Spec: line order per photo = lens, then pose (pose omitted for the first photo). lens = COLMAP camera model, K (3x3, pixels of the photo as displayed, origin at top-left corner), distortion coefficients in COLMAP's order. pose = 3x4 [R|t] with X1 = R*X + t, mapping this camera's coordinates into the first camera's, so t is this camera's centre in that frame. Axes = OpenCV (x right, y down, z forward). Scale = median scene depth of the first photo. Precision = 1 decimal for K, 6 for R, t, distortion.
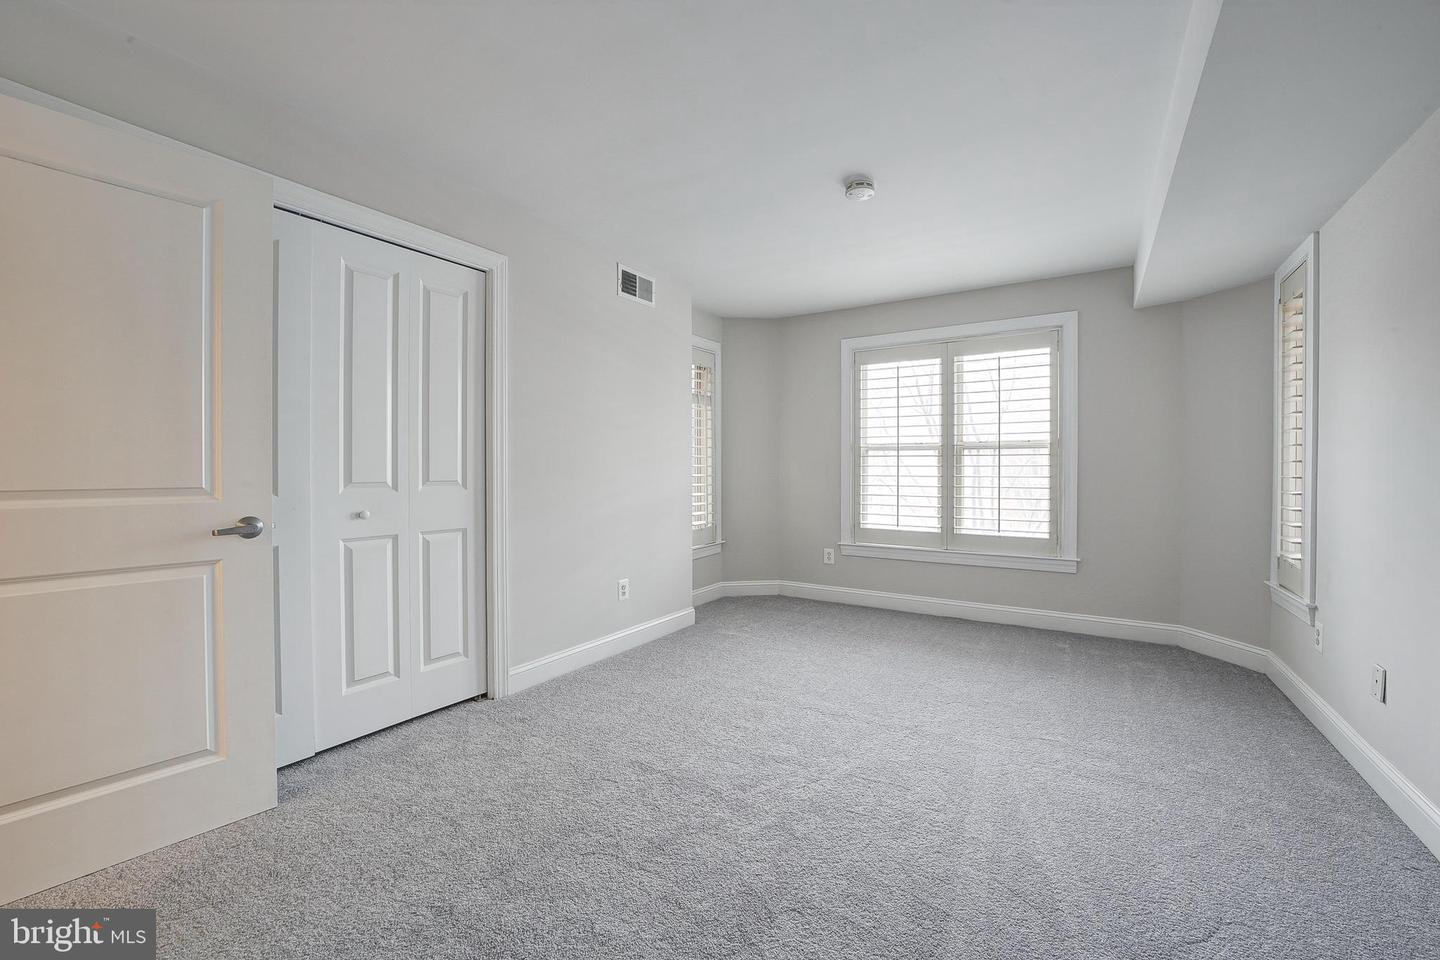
lens RADIAL K [[577.4, 0, 730.2], [0, 577.4, 484.8], [0, 0, 1]] dist [-0.037181, 0.008686]
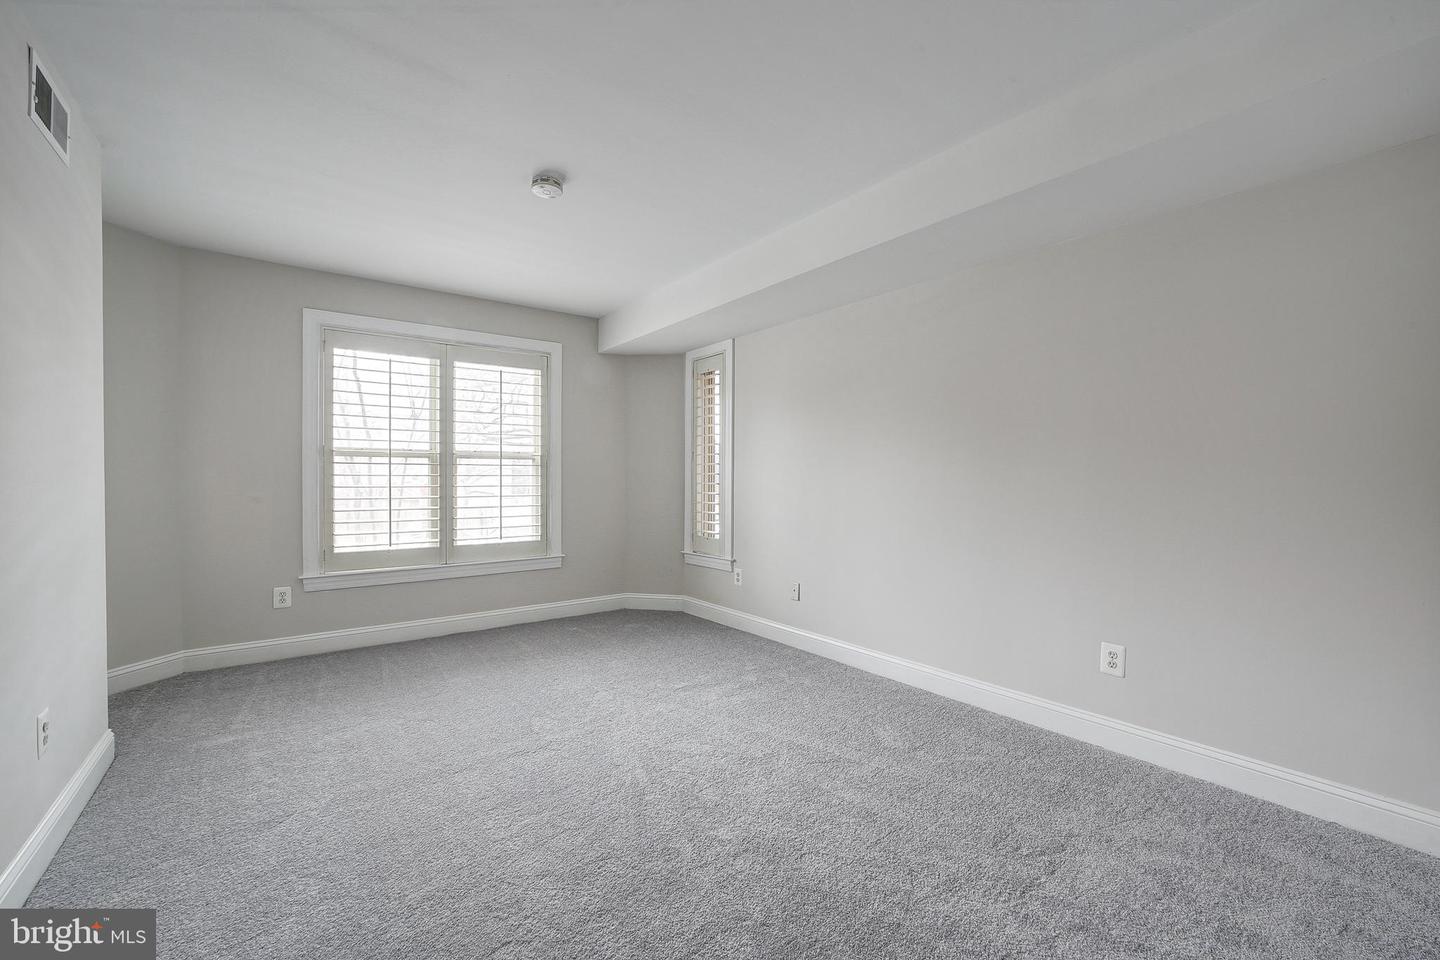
lens RADIAL K [[577.4, 0, 730.2], [0, 577.4, 484.8], [0, 0, 1]] dist [-0.037181, 0.008686]
pose [[0.345337, -0.011185, 0.938412, -0.343468], [0.026456, 0.999648, 0.002179, -0.006782], [-0.938106, 0.024074, 0.345511, 0.238322]]
